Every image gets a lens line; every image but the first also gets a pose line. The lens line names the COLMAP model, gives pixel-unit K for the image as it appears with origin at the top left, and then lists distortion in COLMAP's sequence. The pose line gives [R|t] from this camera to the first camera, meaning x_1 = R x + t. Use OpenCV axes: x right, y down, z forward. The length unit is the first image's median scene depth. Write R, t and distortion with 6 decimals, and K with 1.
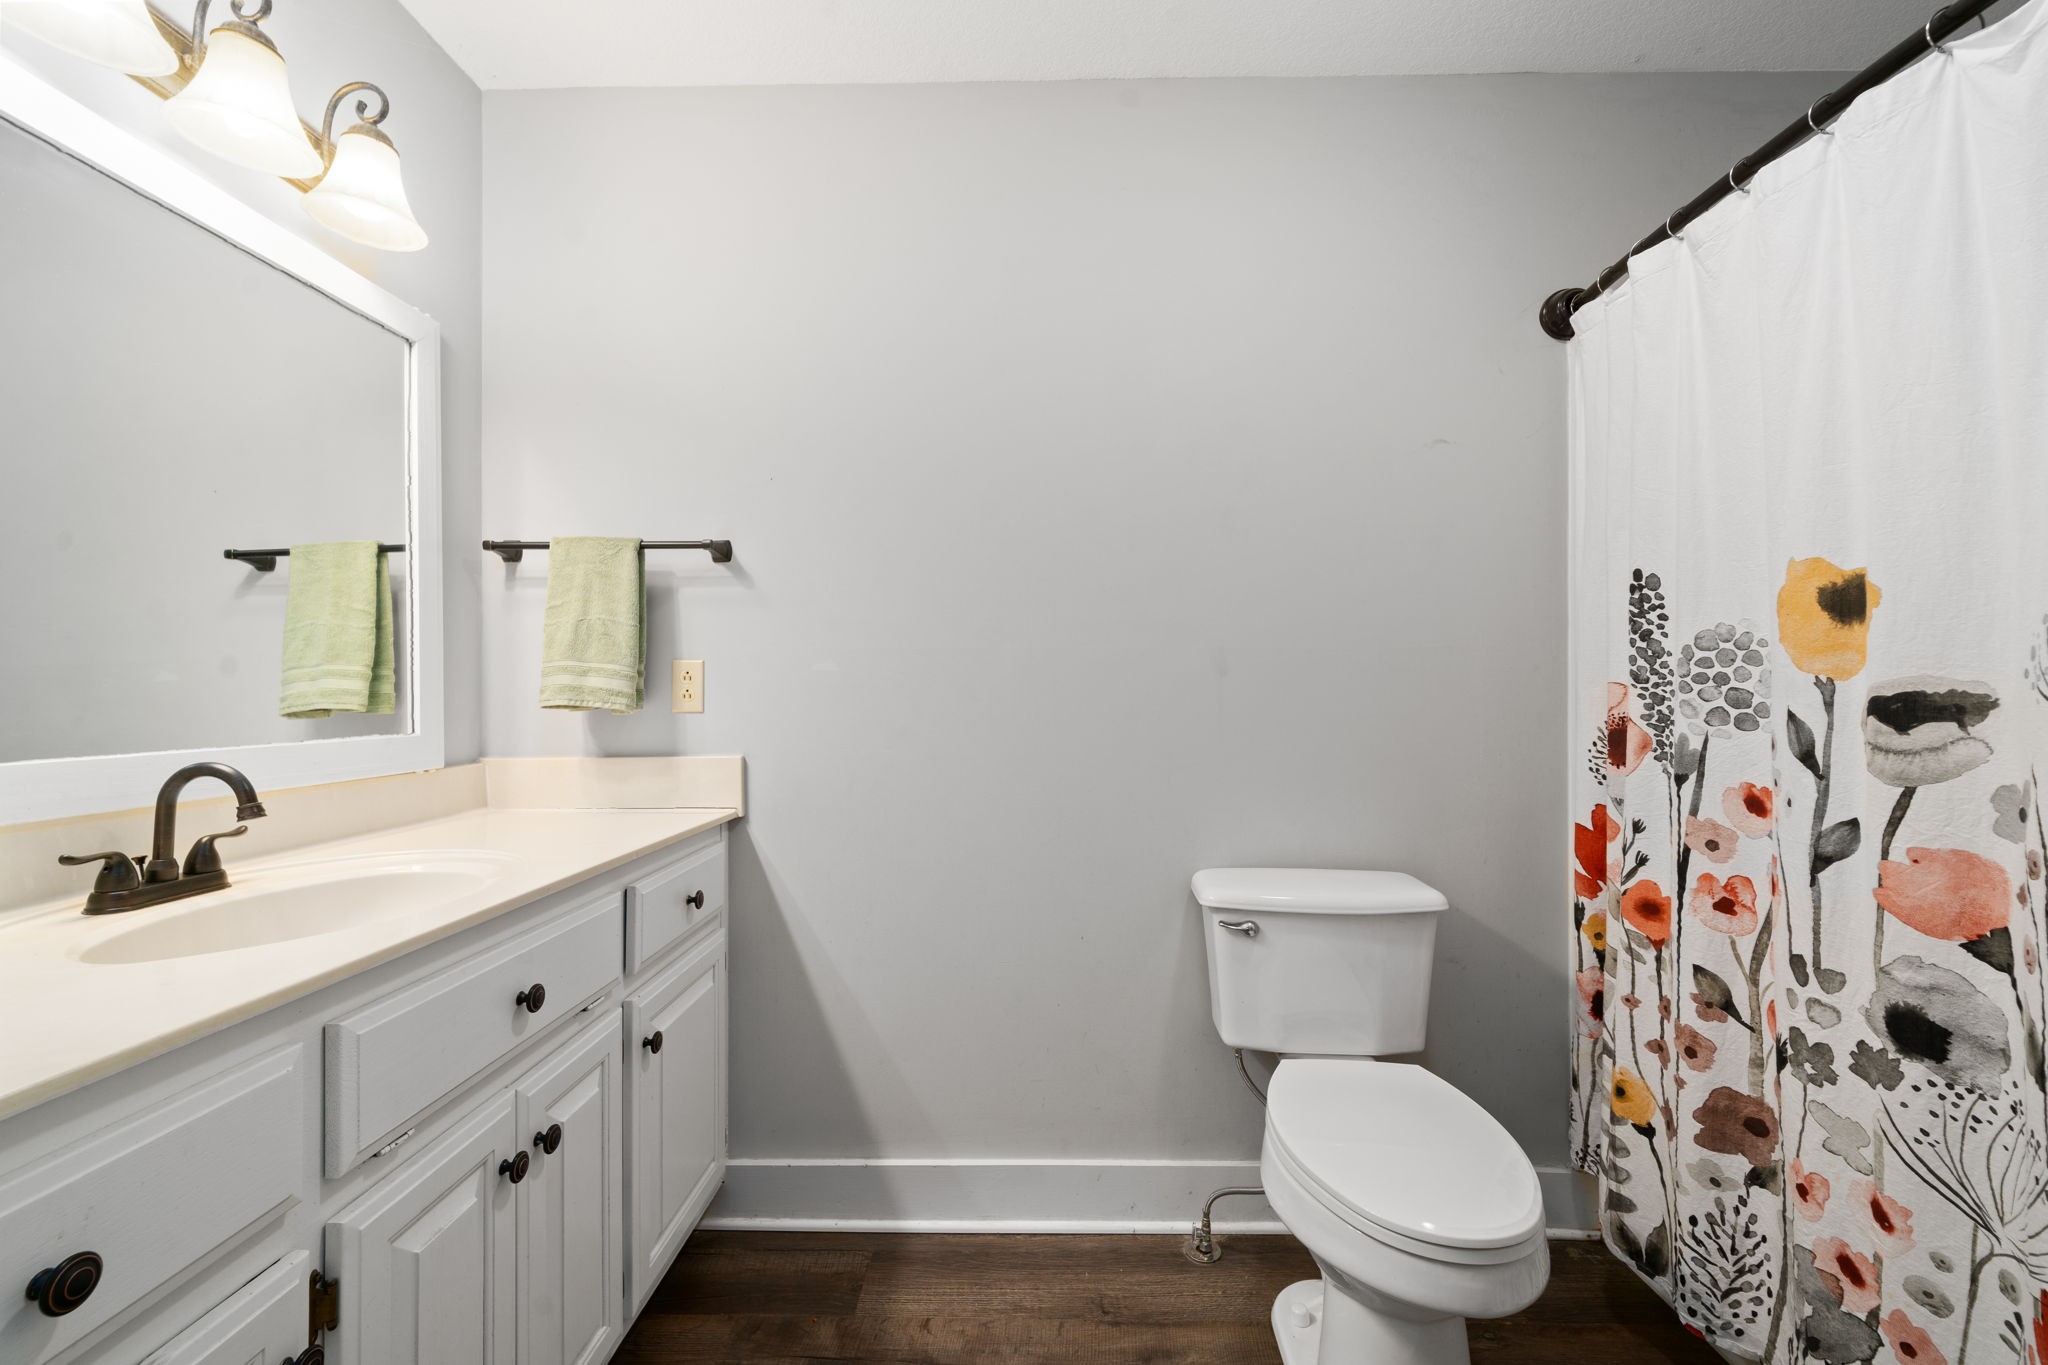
lens RADIAL K [[812.1, 0, 1024.0], [0, 812.1, 682.5], [0, 0, 1]] dist [0.001171, 0.000109]
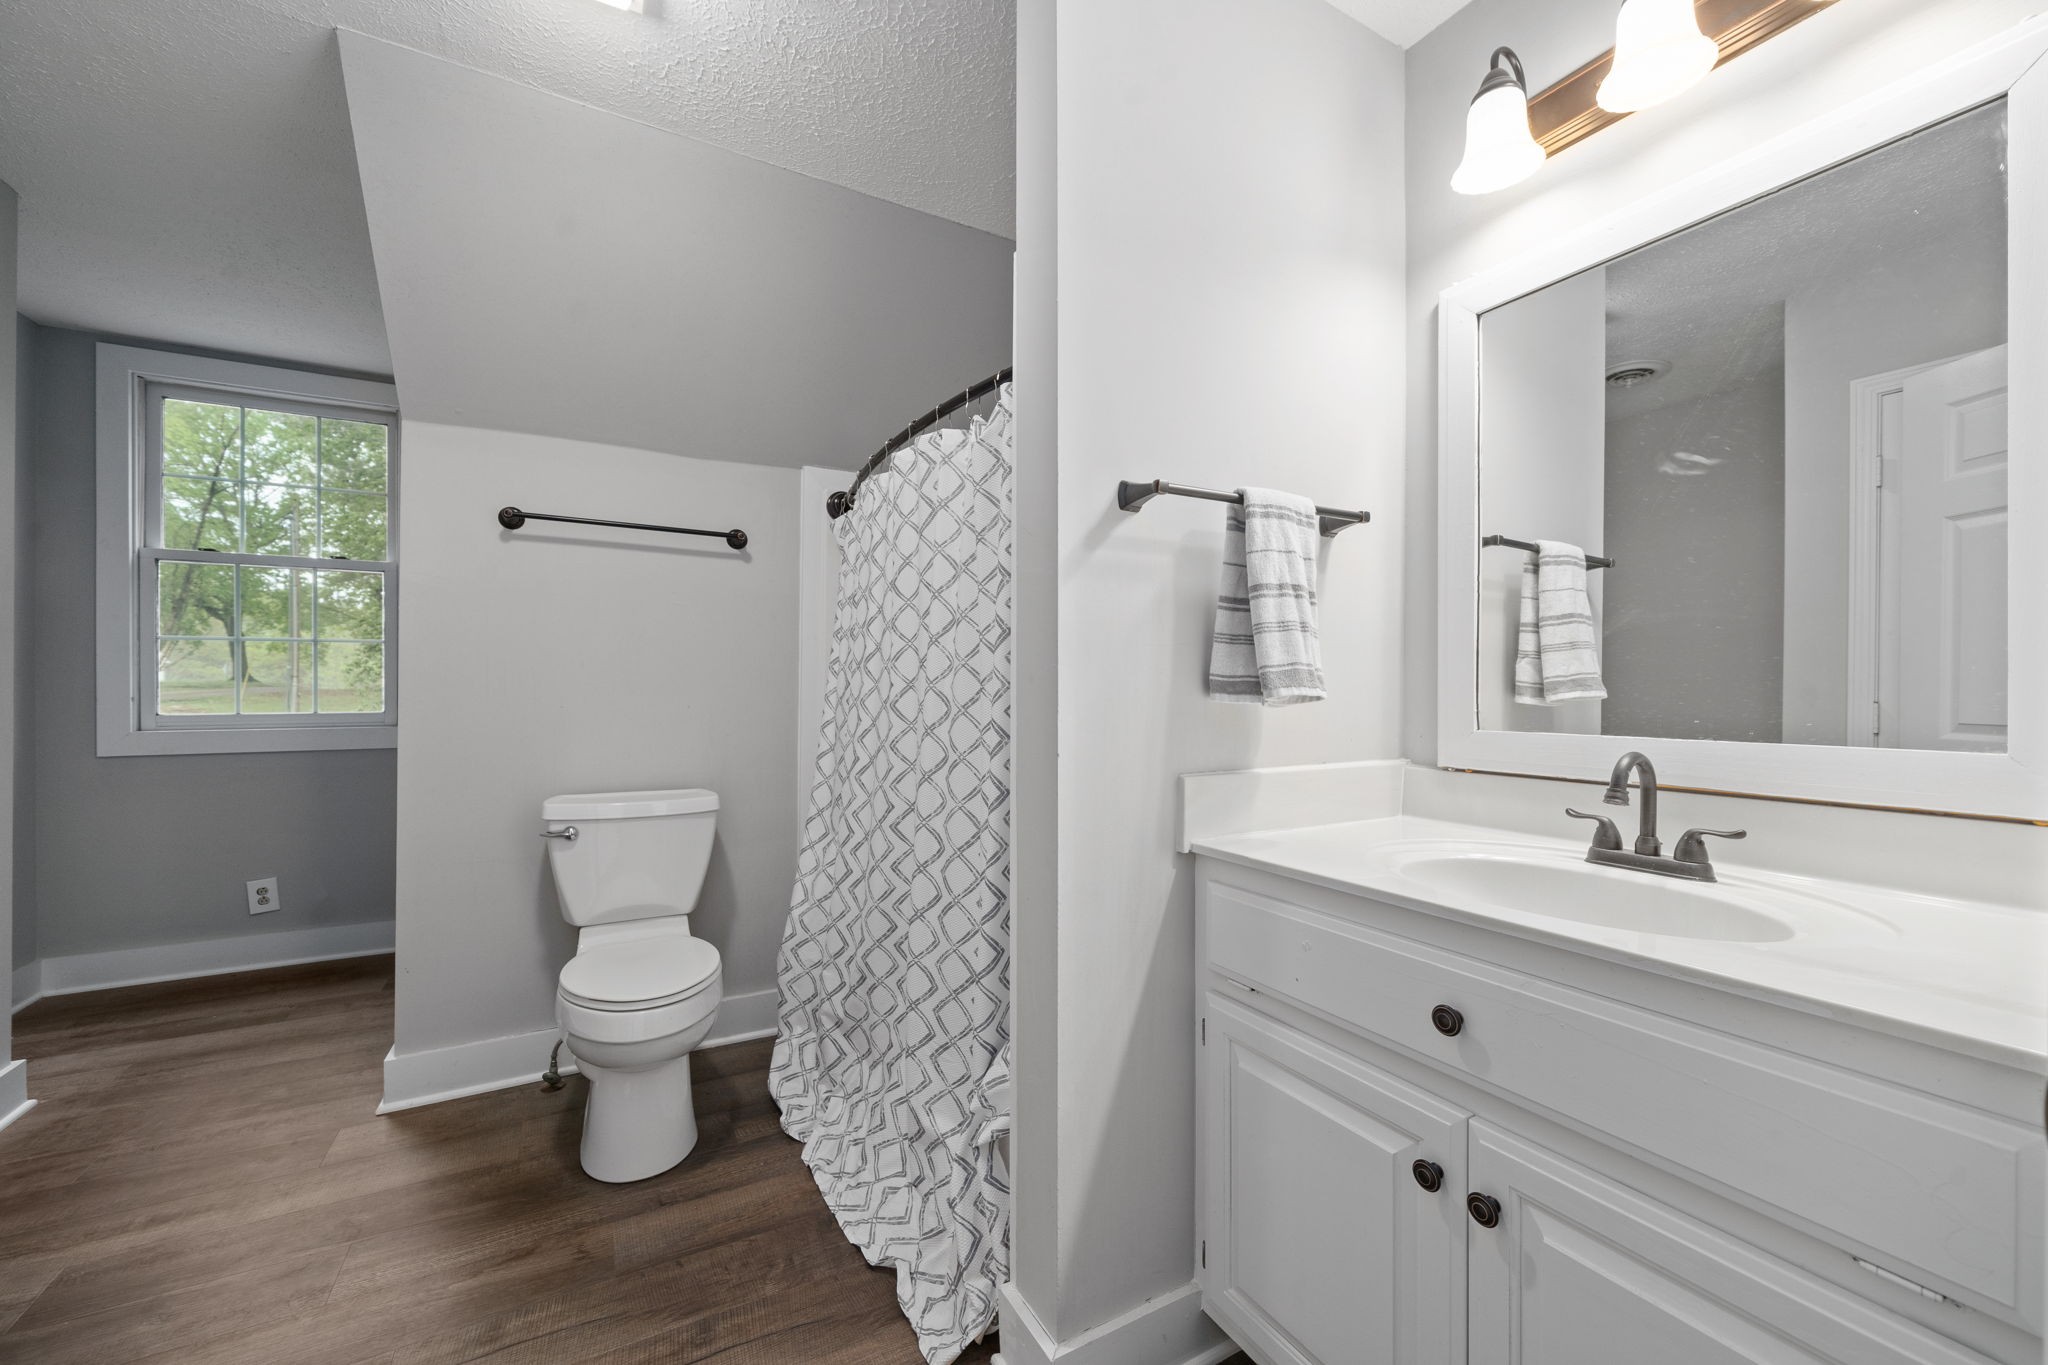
lens RADIAL K [[812.1, 0, 1024.0], [0, 812.1, 682.5], [0, 0, 1]] dist [0.001171, 0.000109]
pose [[-0.866092, -0.000797, -0.499884, 0.485638], [0.005383, 0.999926, -0.010919, 0.010417], [0.499856, -0.012148, -0.866023, 2.680419]]
